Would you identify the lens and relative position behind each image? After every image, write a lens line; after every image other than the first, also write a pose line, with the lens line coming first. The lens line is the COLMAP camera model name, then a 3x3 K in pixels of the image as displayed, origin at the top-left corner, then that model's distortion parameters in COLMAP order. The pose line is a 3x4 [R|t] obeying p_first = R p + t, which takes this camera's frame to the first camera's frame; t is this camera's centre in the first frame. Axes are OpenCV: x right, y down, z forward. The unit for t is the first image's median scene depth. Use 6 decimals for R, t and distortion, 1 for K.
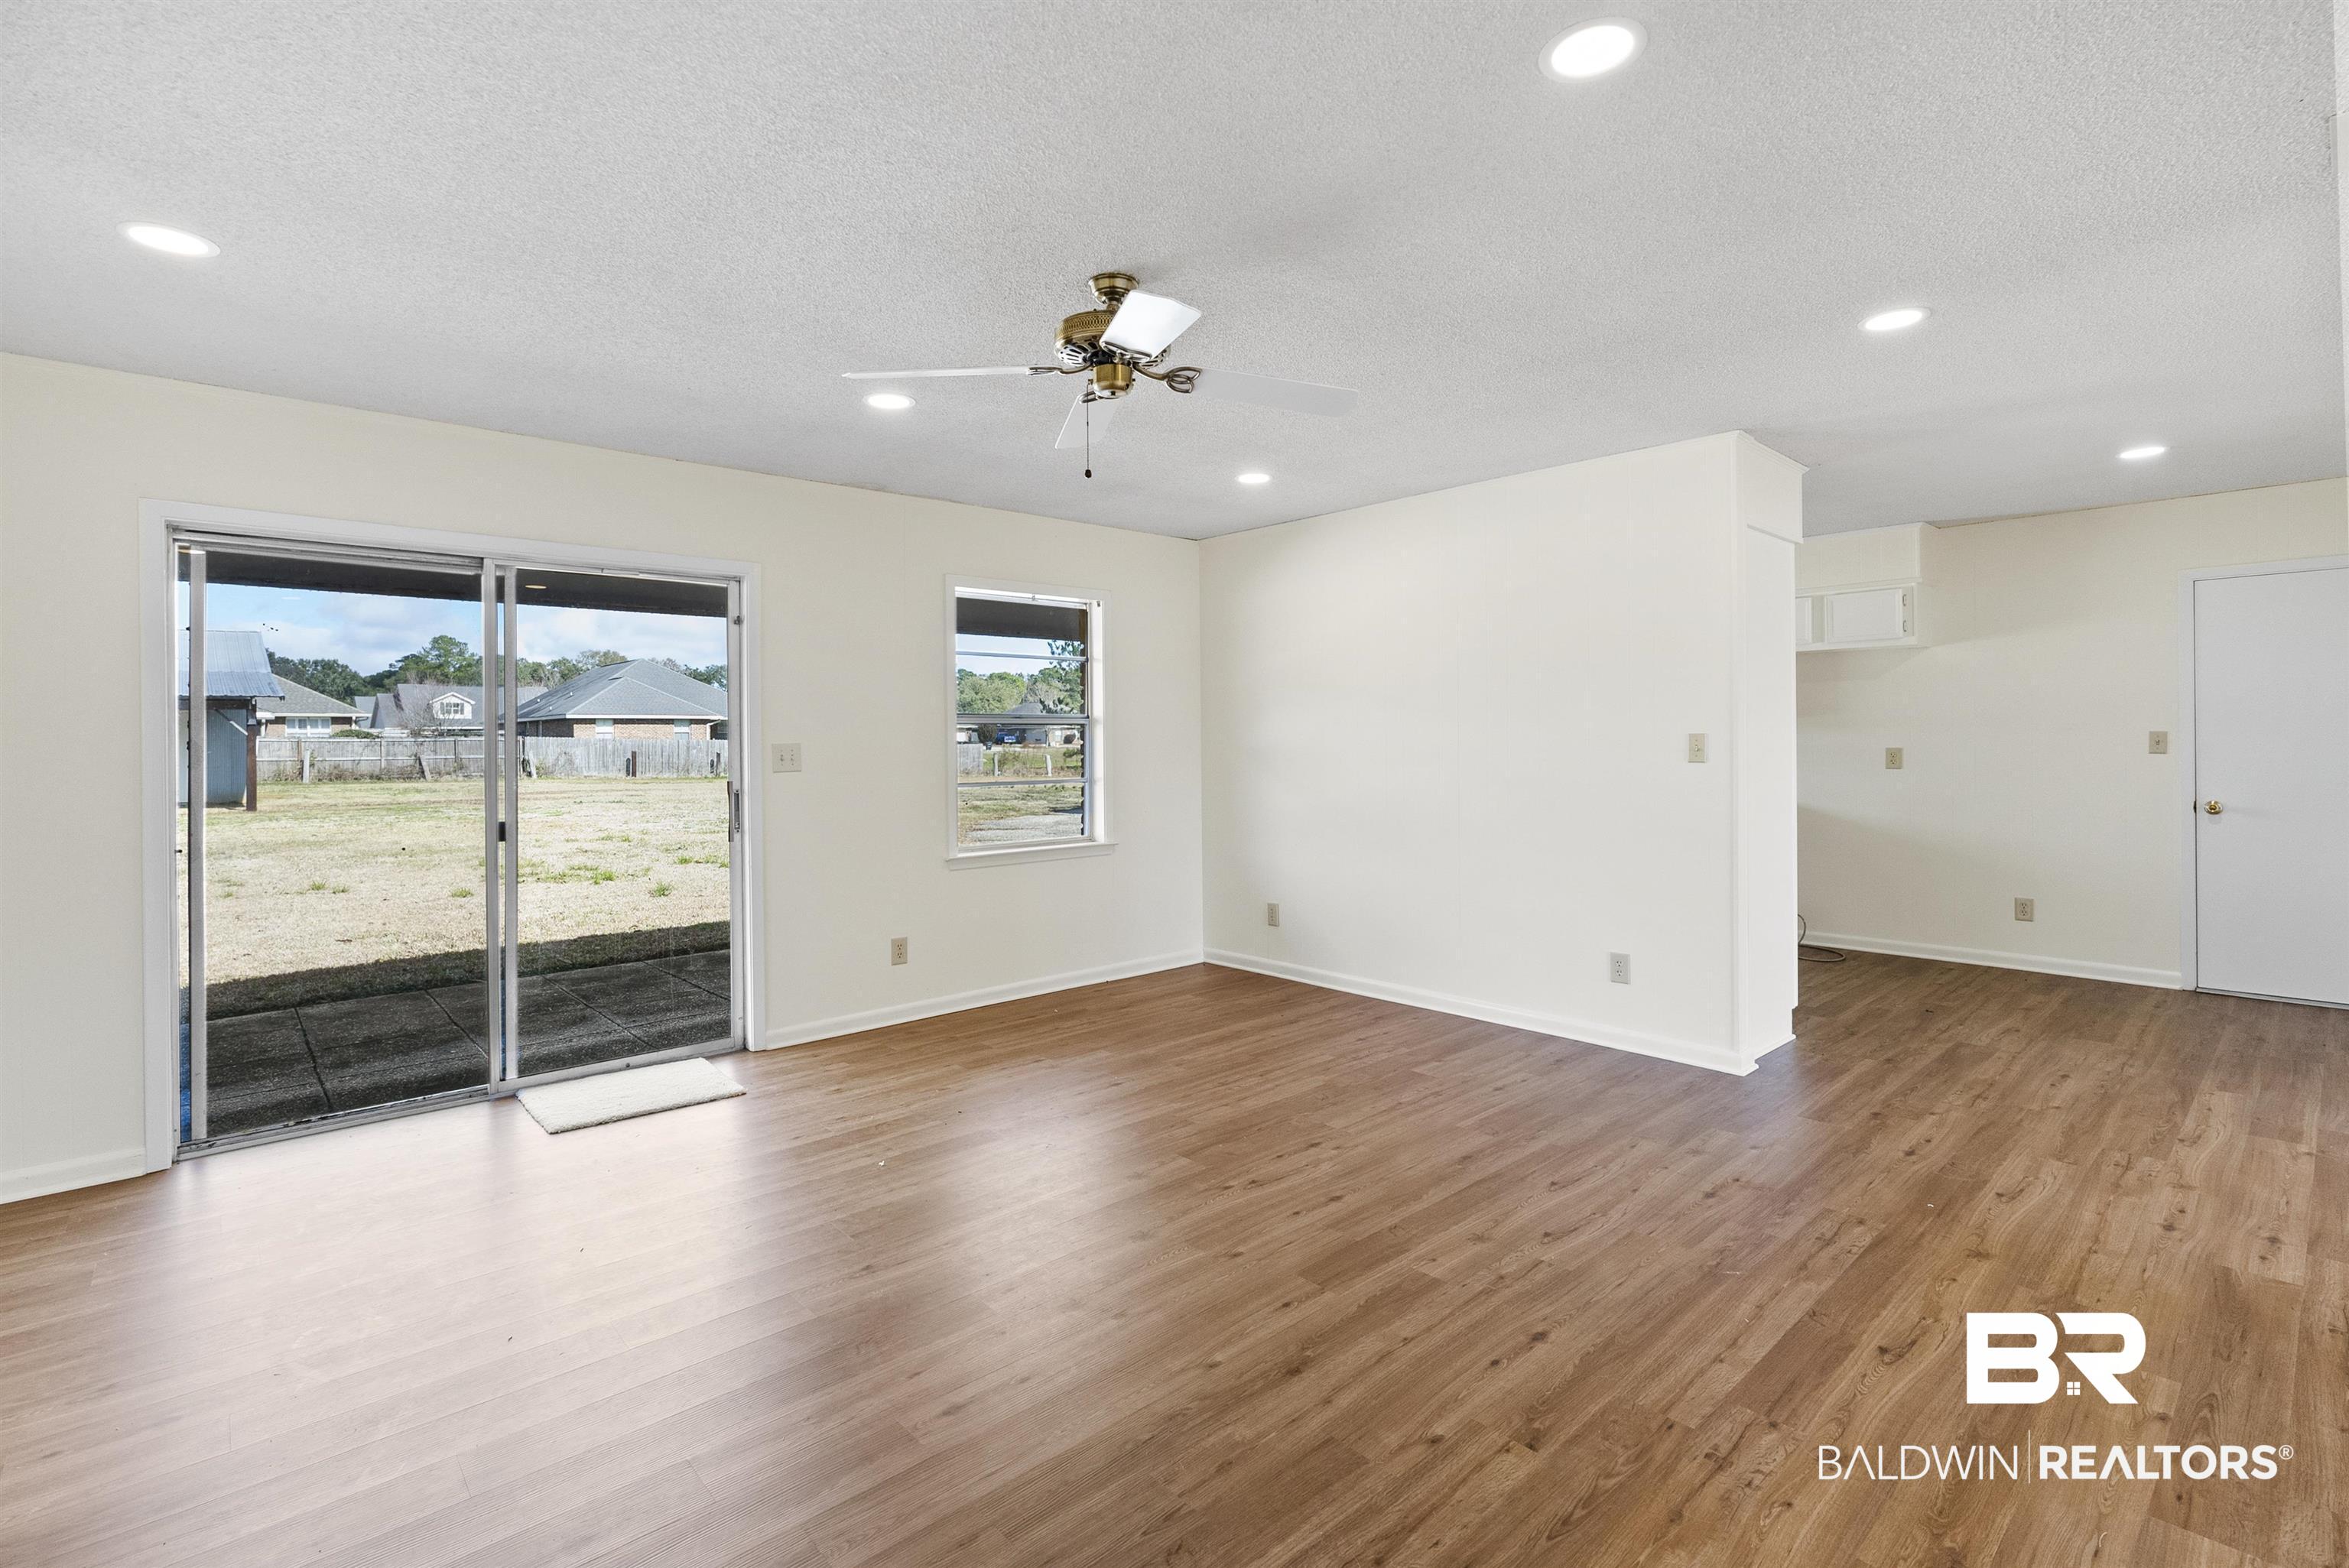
lens RADIAL K [[1075.4, 0, 1179.1], [0, 1075.4, 762.8], [0, 0, 1]] dist [-0.010524, 0.000222]
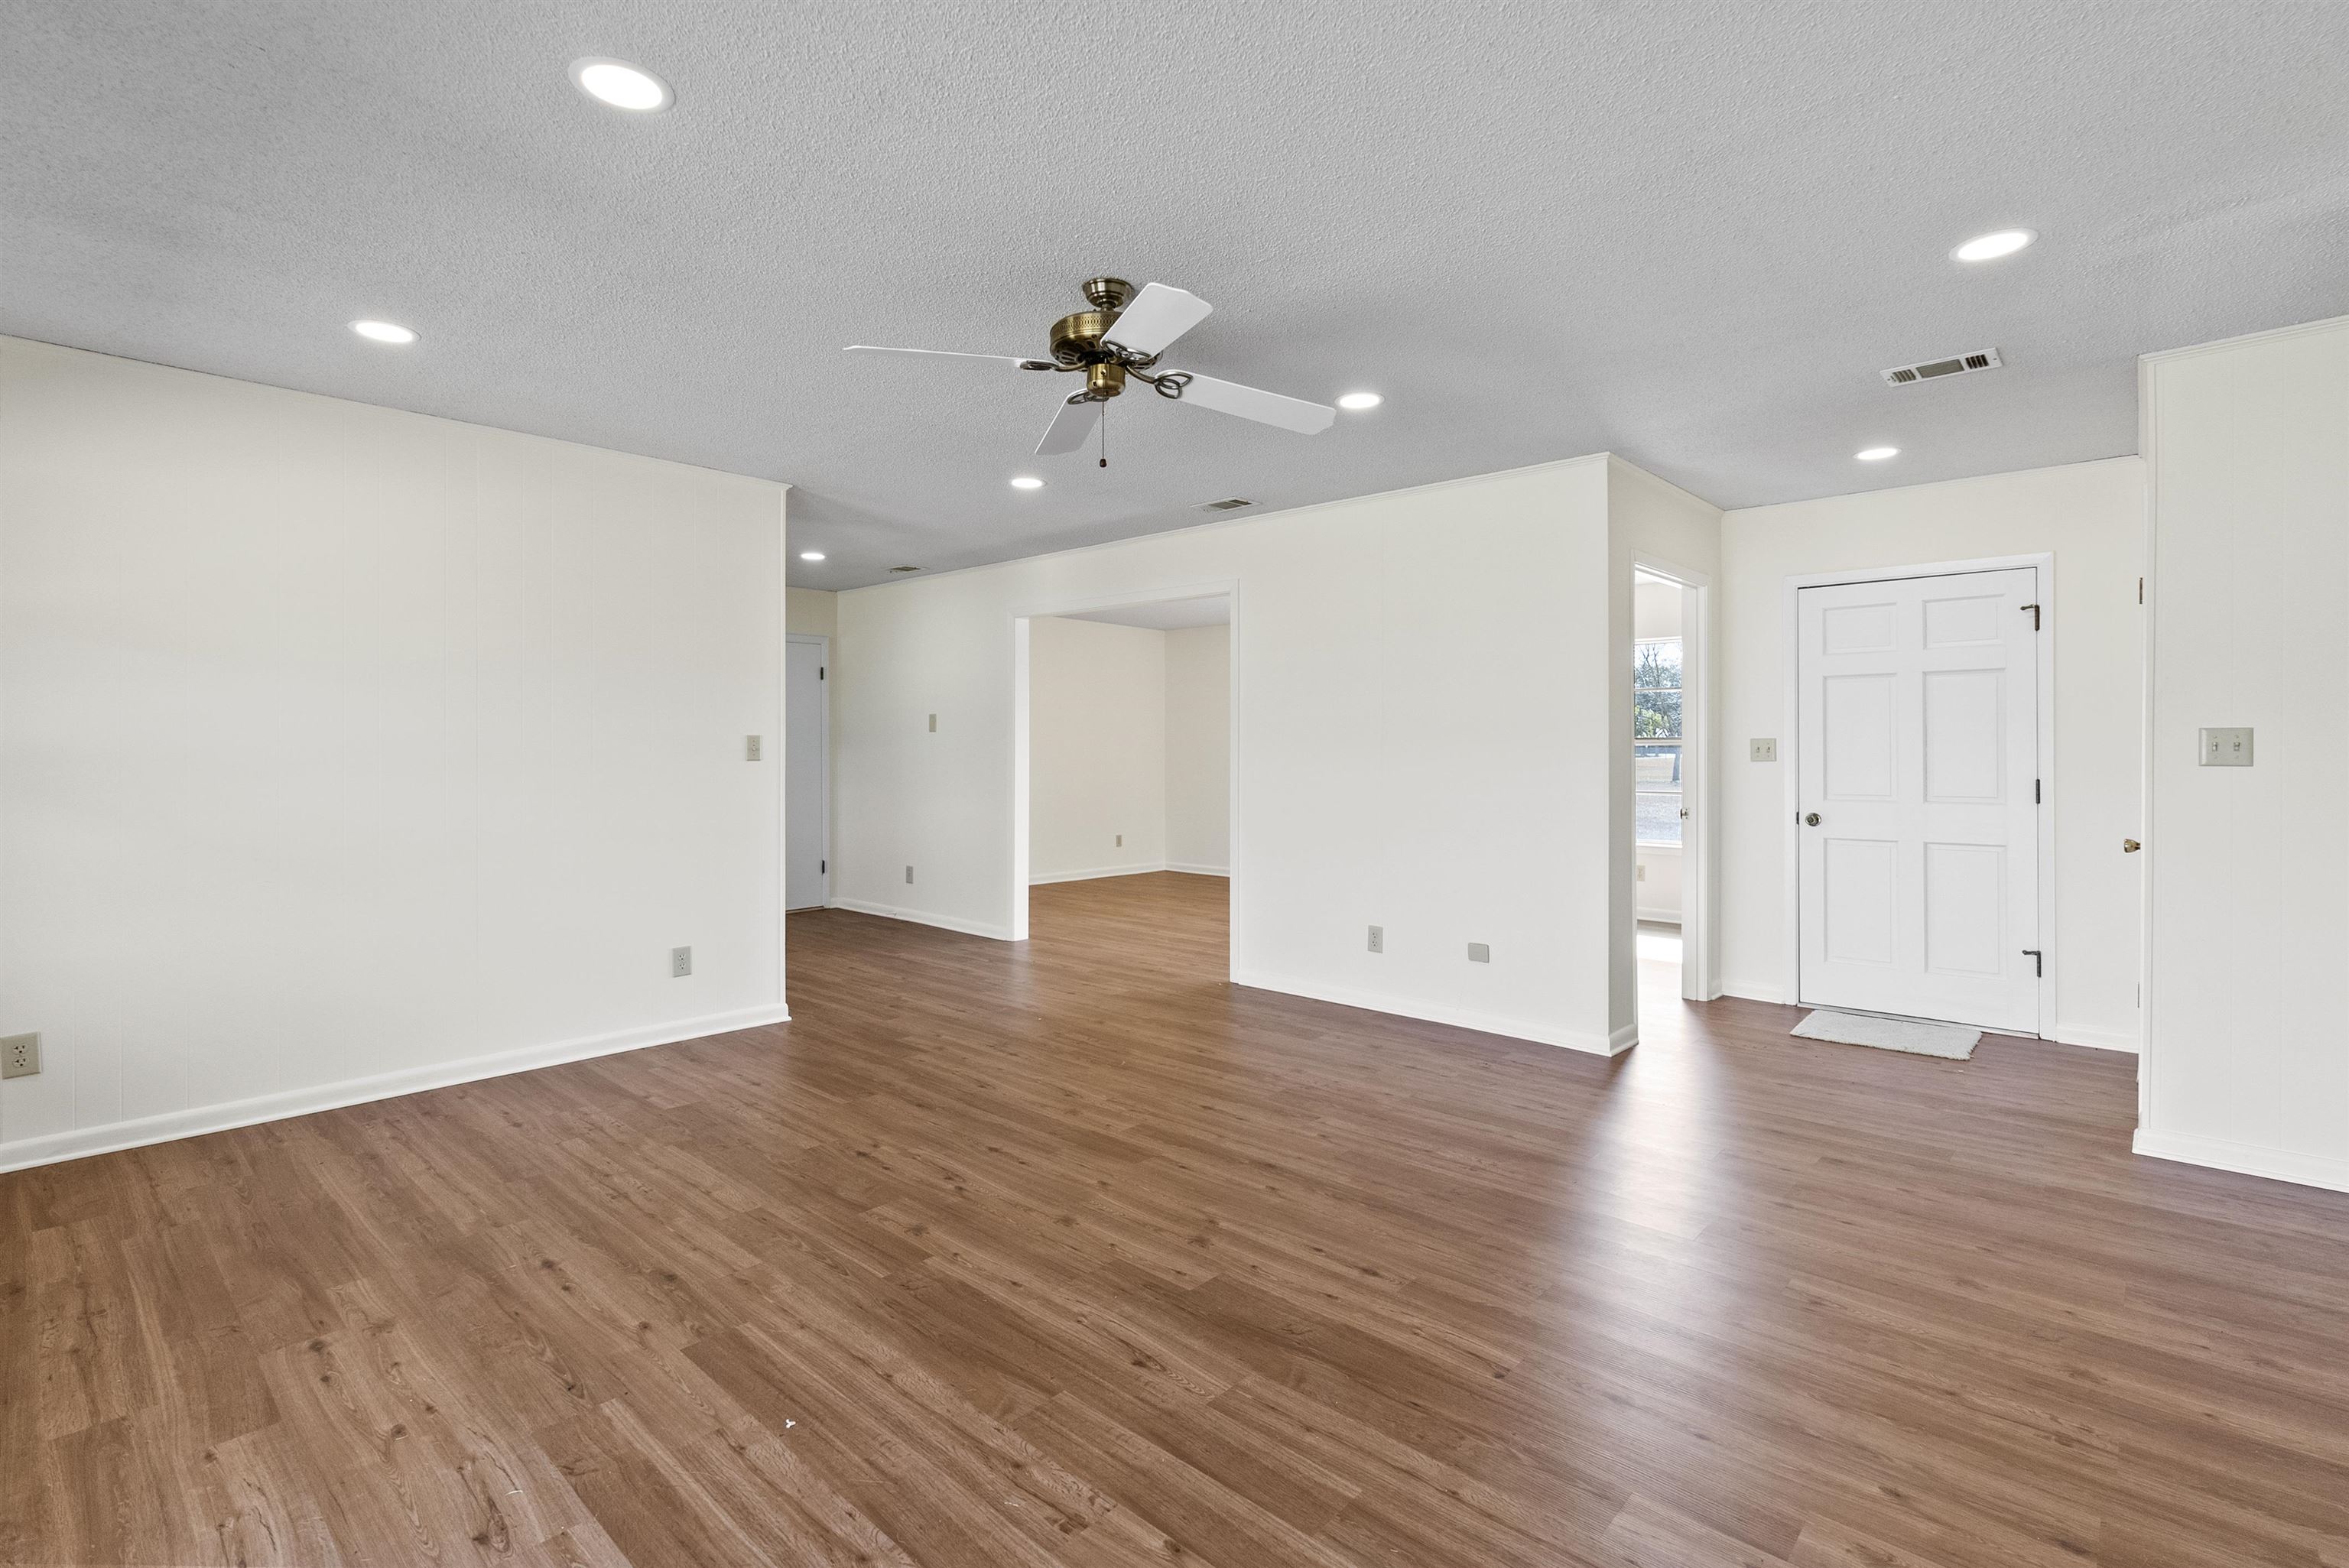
lens RADIAL K [[1075.4, 0, 1179.1], [0, 1075.4, 762.8], [0, 0, 1]] dist [-0.010524, 0.000222]
pose [[-0.096228, -0.003063, 0.995355, -0.901733], [0.021287, 0.999760, 0.005134, 0.007158], [-0.995132, 0.021682, -0.096140, 0.846236]]
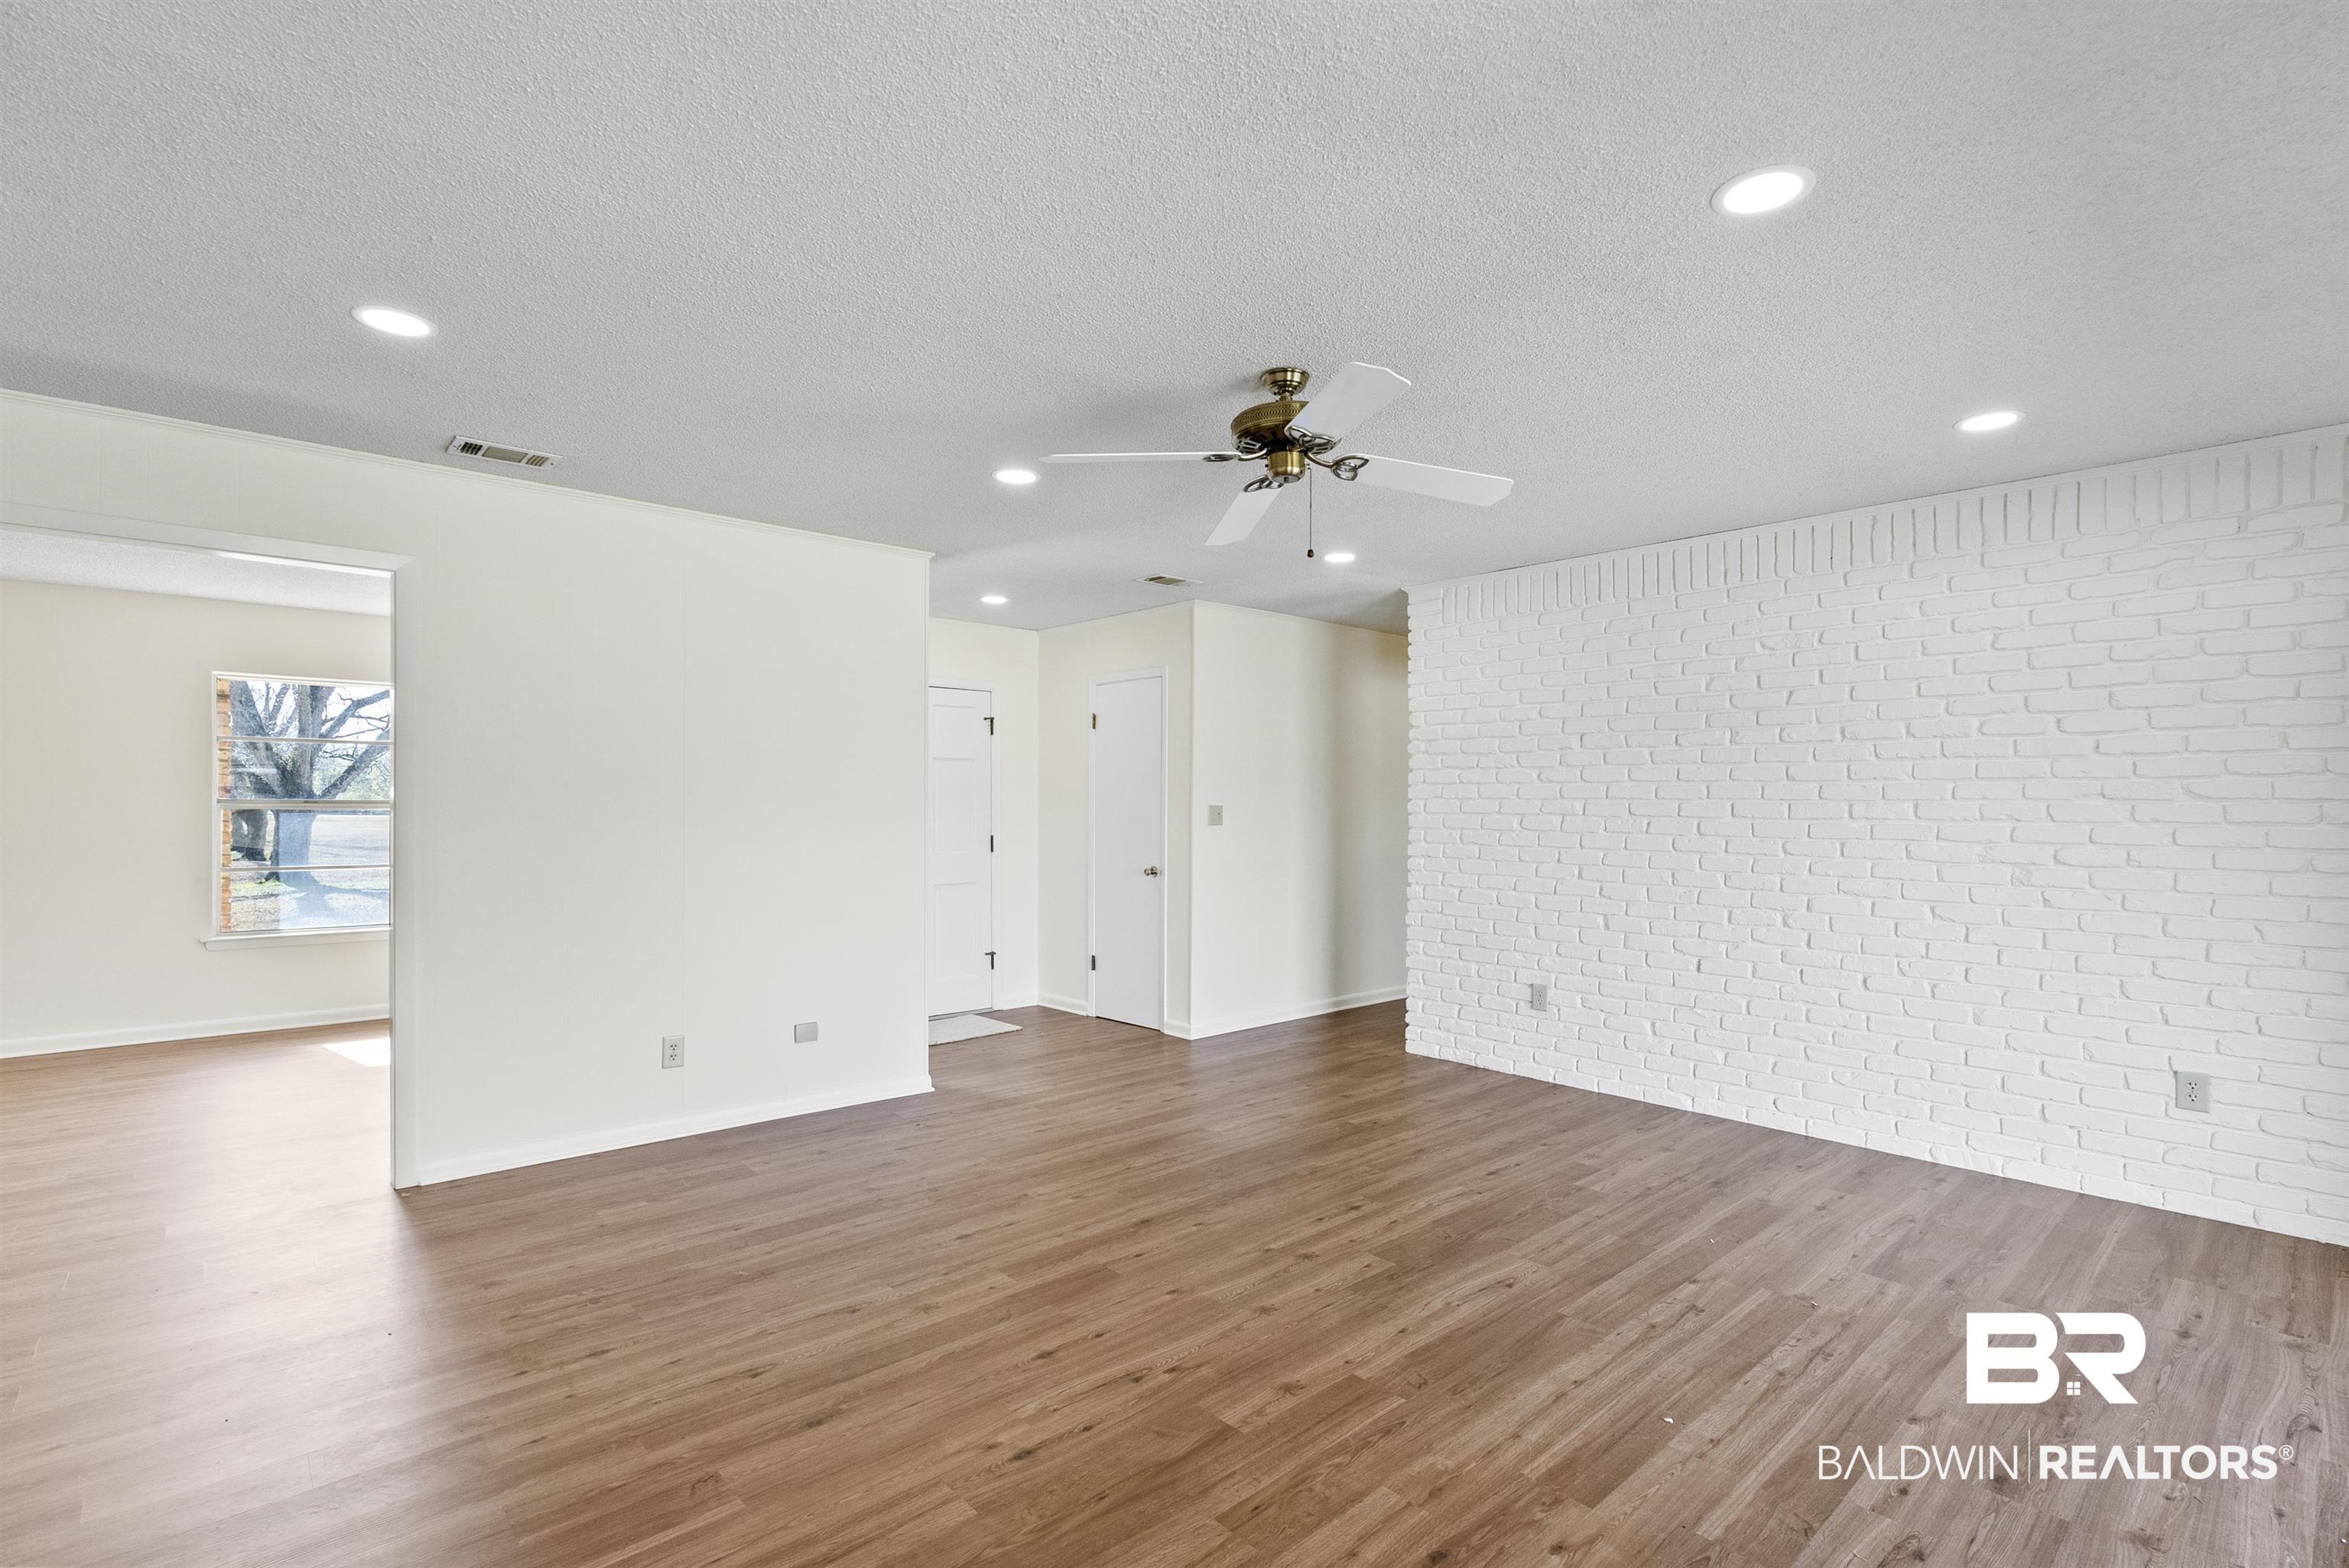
lens RADIAL K [[1075.4, 0, 1179.1], [0, 1075.4, 762.8], [0, 0, 1]] dist [-0.010524, 0.000222]
pose [[-0.999930, 0.009148, 0.007489, 0.028667], [0.008976, 0.999704, -0.022626, -0.033273], [-0.007694, -0.022557, -0.999716, 1.719133]]
